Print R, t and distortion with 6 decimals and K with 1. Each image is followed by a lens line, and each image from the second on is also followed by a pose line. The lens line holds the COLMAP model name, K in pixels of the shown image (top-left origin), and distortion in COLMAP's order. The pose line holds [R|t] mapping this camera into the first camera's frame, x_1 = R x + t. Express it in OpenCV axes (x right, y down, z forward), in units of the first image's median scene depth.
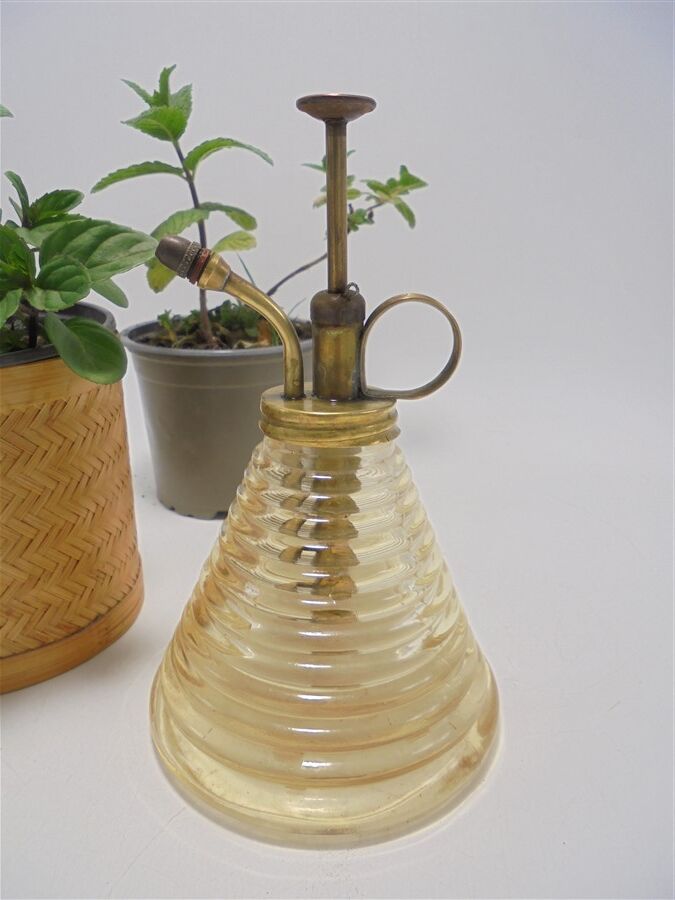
lens RADIAL K [[680.8, 0, 337.5], [0, 680.8, 450.0], [0, 0, 1]] dist [-0.002804, 0.000151]
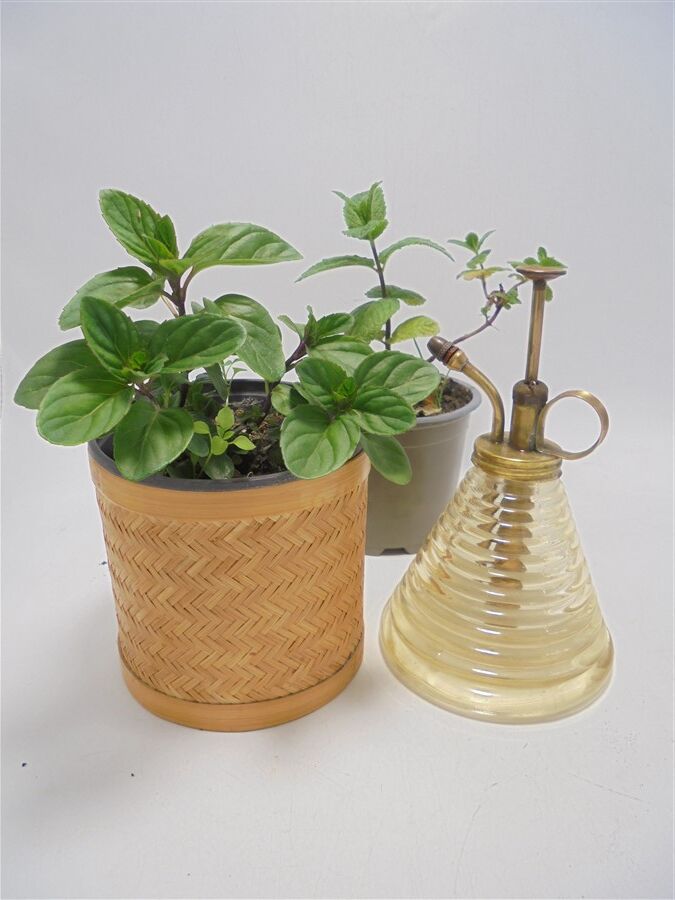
lens RADIAL K [[709.6, 0, 353.7], [0, 709.6, 449.1], [0, 0, 1]] dist [-0.002836, 0.000116]
pose [[0.997130, -0.006398, 0.075438, -0.367465], [0.003544, 0.999275, 0.037907, -0.146029], [-0.075626, -0.037531, 0.996430, -0.216776]]
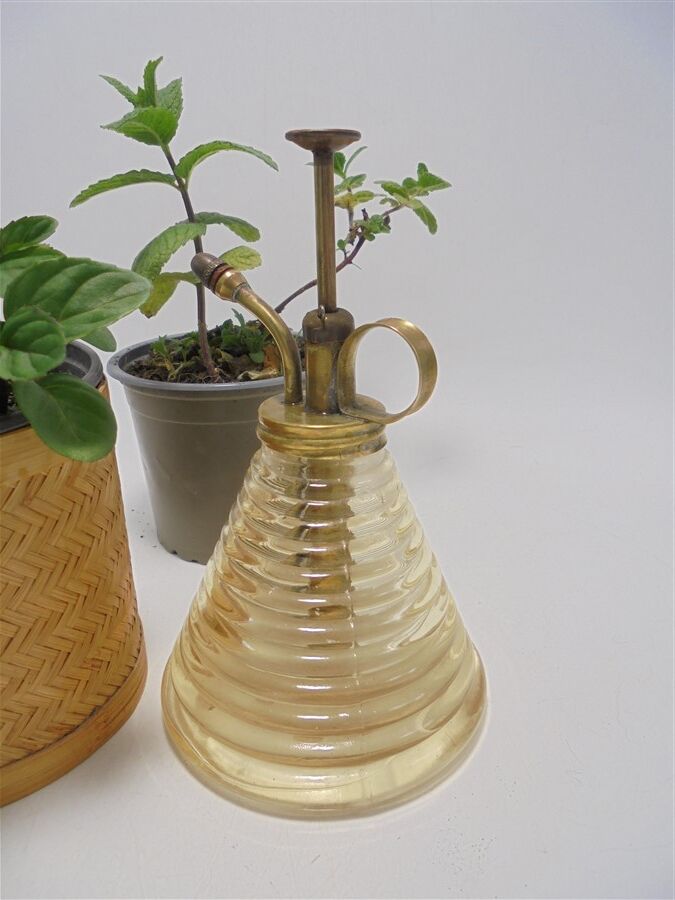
lens RADIAL K [[670.0, 0, 337.5], [0, 670.0, 450.0], [0, 0, 1]] dist [-0.005904, -0.000549]
pose [[0.999648, -0.025574, 0.007079, -0.034233], [0.025313, 0.999072, 0.034839, -0.090153], [-0.007964, -0.034647, 0.999368, 0.132722]]
